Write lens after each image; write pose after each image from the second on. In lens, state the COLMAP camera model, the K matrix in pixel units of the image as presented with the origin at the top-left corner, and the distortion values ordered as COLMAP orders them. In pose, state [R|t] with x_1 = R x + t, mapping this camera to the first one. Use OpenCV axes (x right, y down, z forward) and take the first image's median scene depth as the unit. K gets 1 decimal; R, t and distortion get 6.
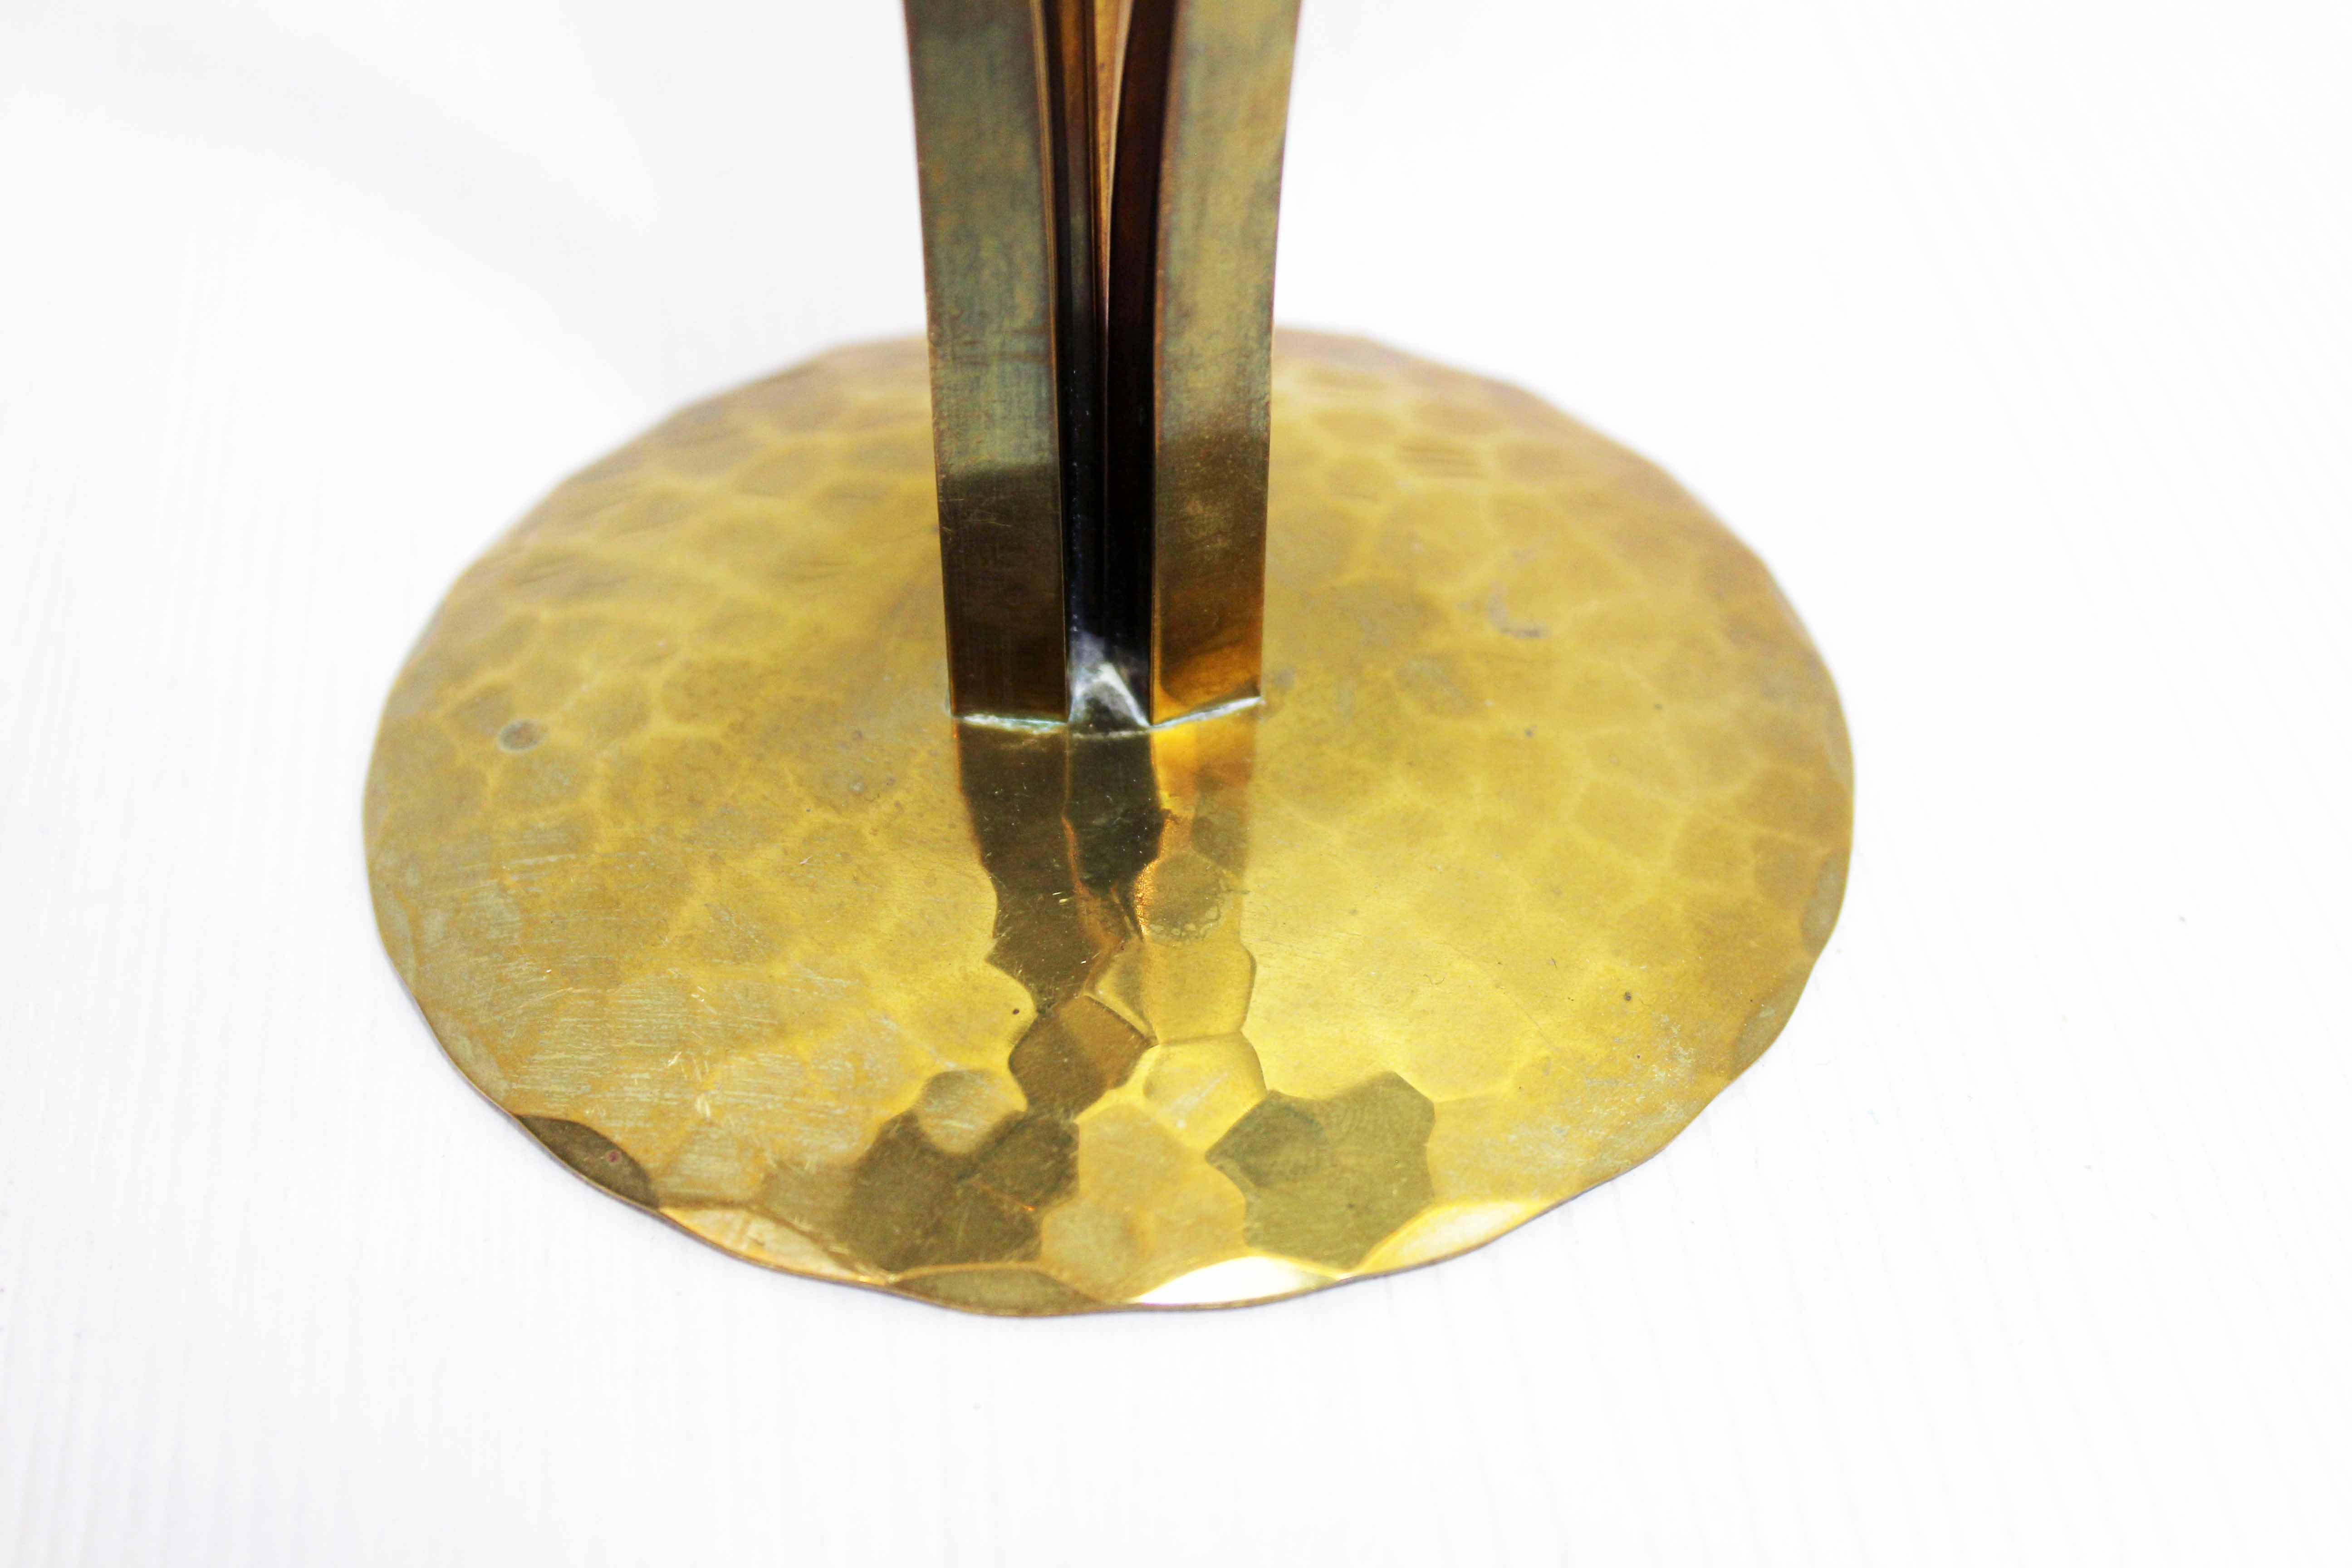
lens RADIAL K [[4080.3, 0, 1170.0], [0, 4080.3, 789.8], [0, 0, 1]] dist [0.021807, 0.000000]
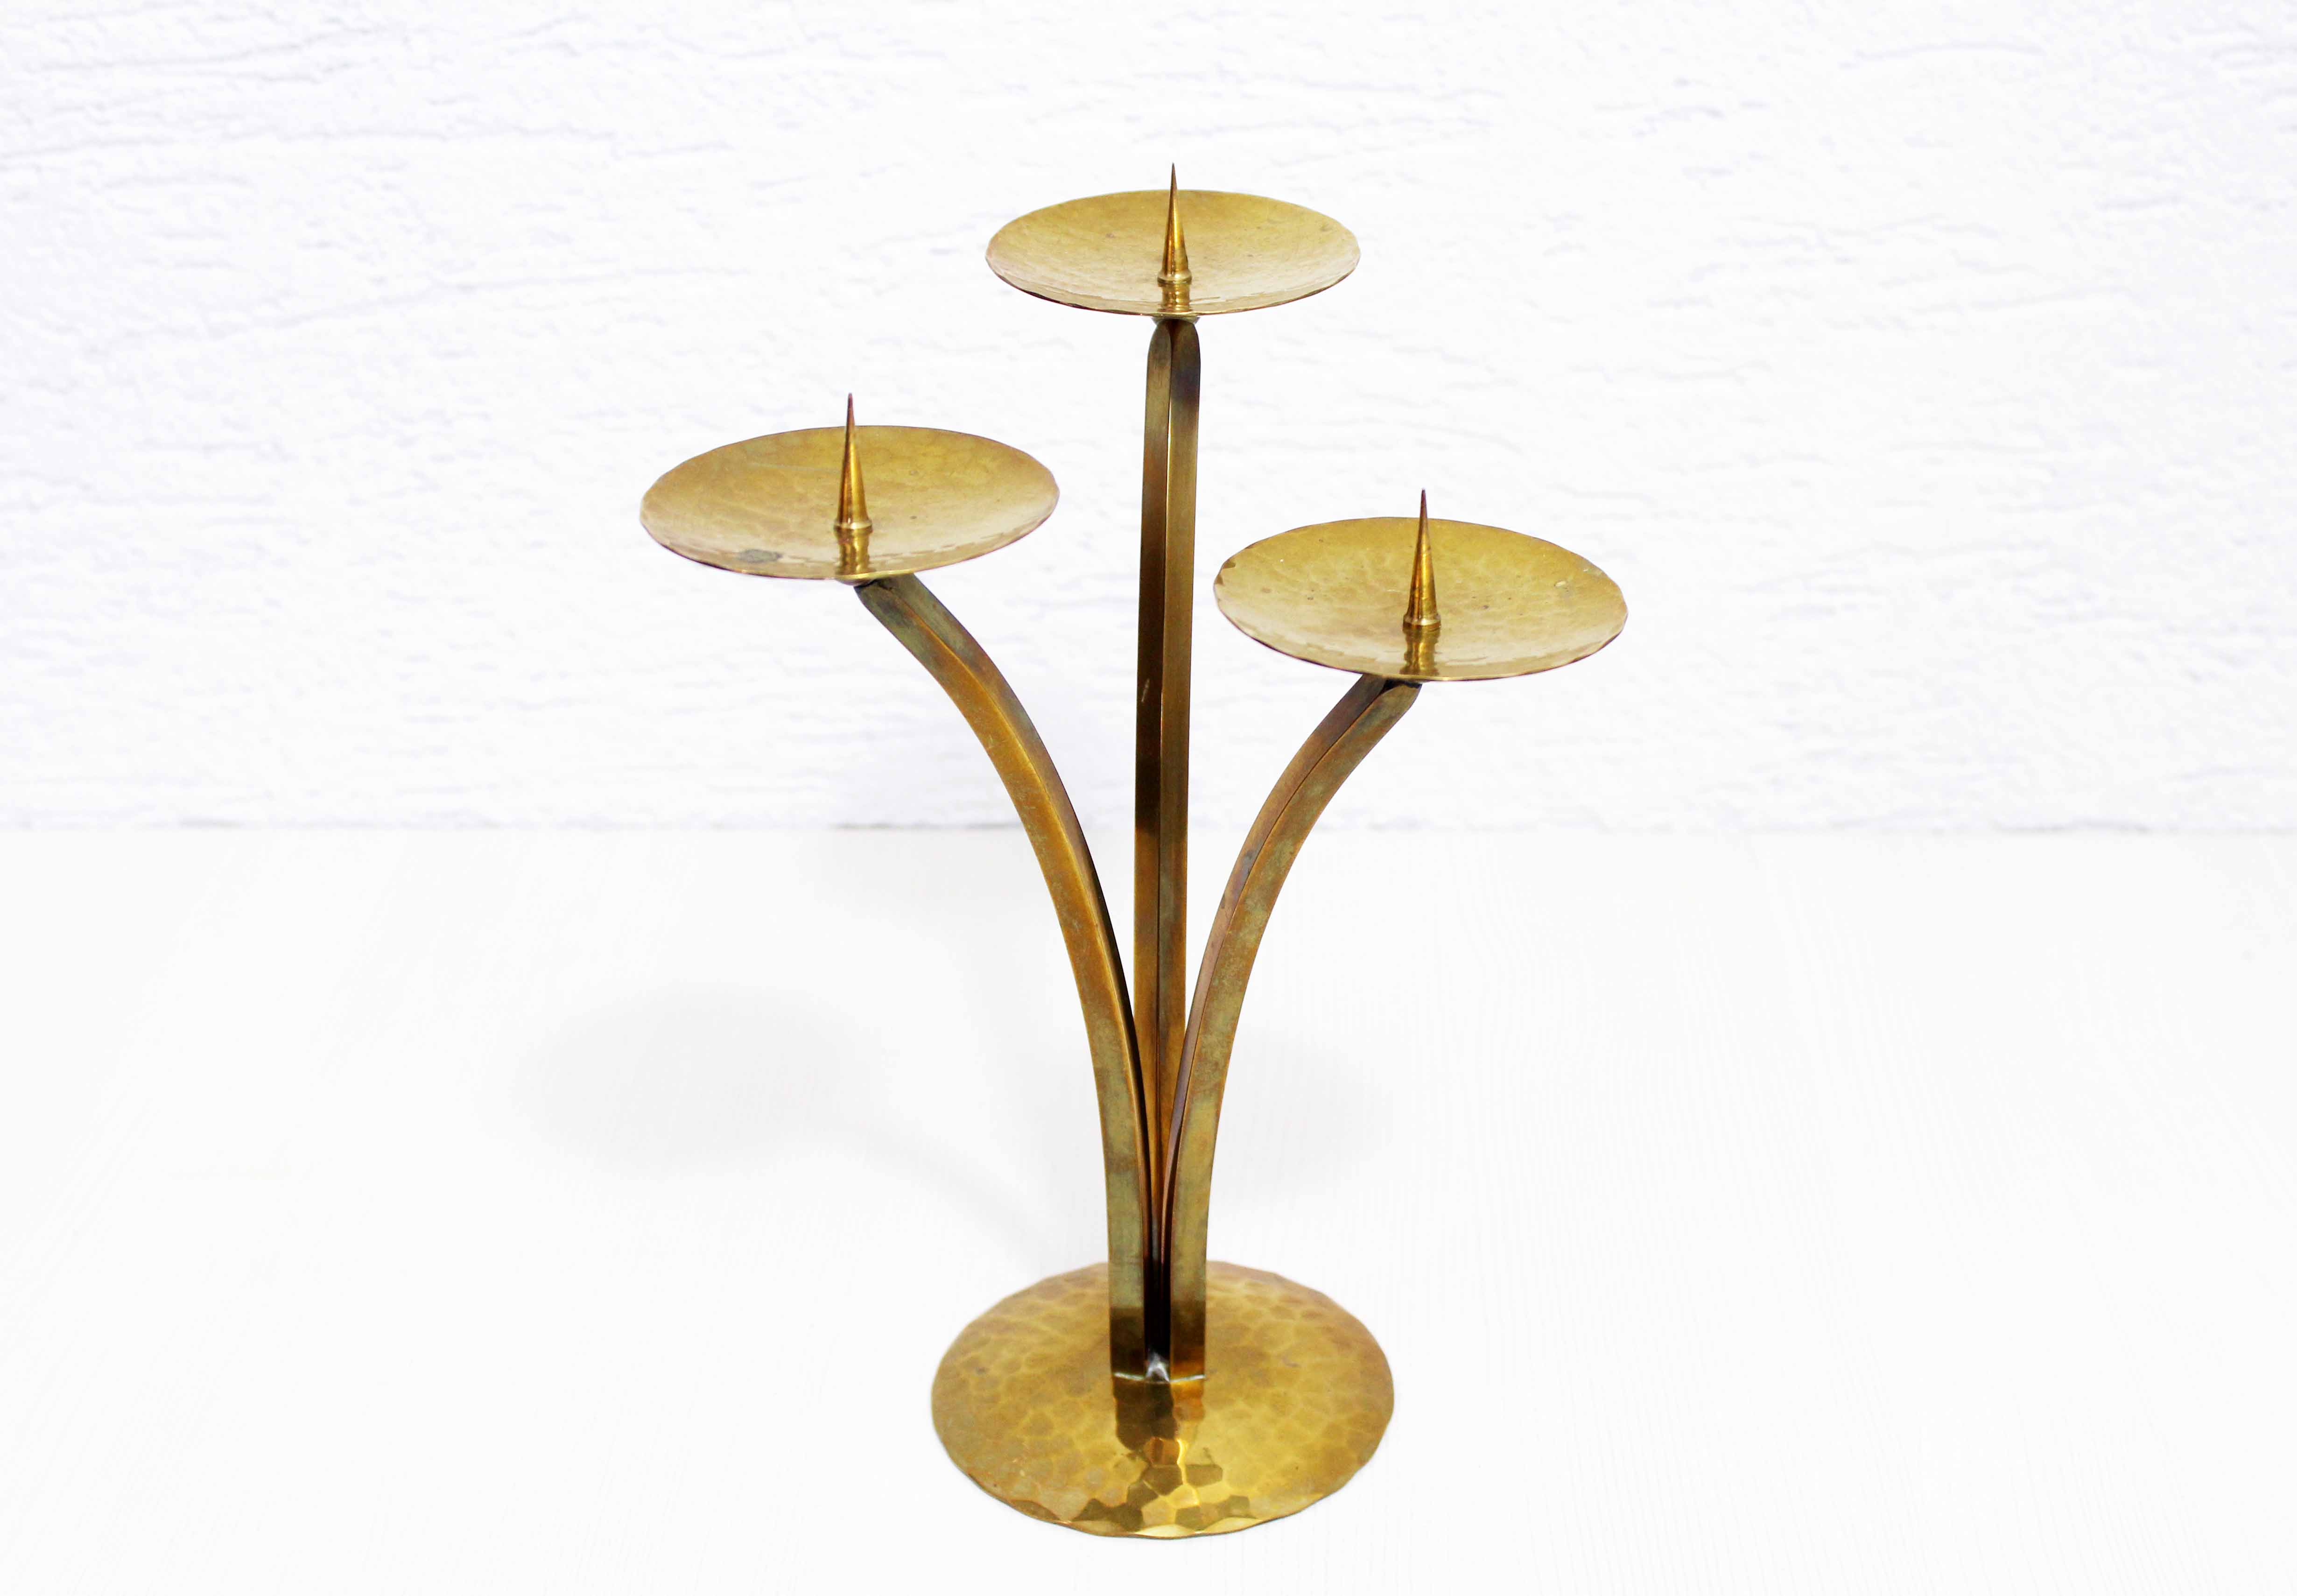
lens RADIAL K [[3853.1, 0, 1147.4], [0, 3853.1, 792.7], [0, 0, 1]] dist [-0.032894, 0.000000]
pose [[0.988939, 0.062147, -0.134676, 0.364090], [-0.093738, 0.965543, -0.242774, 0.280763], [0.114948, 0.252713, 0.960689, -2.093376]]
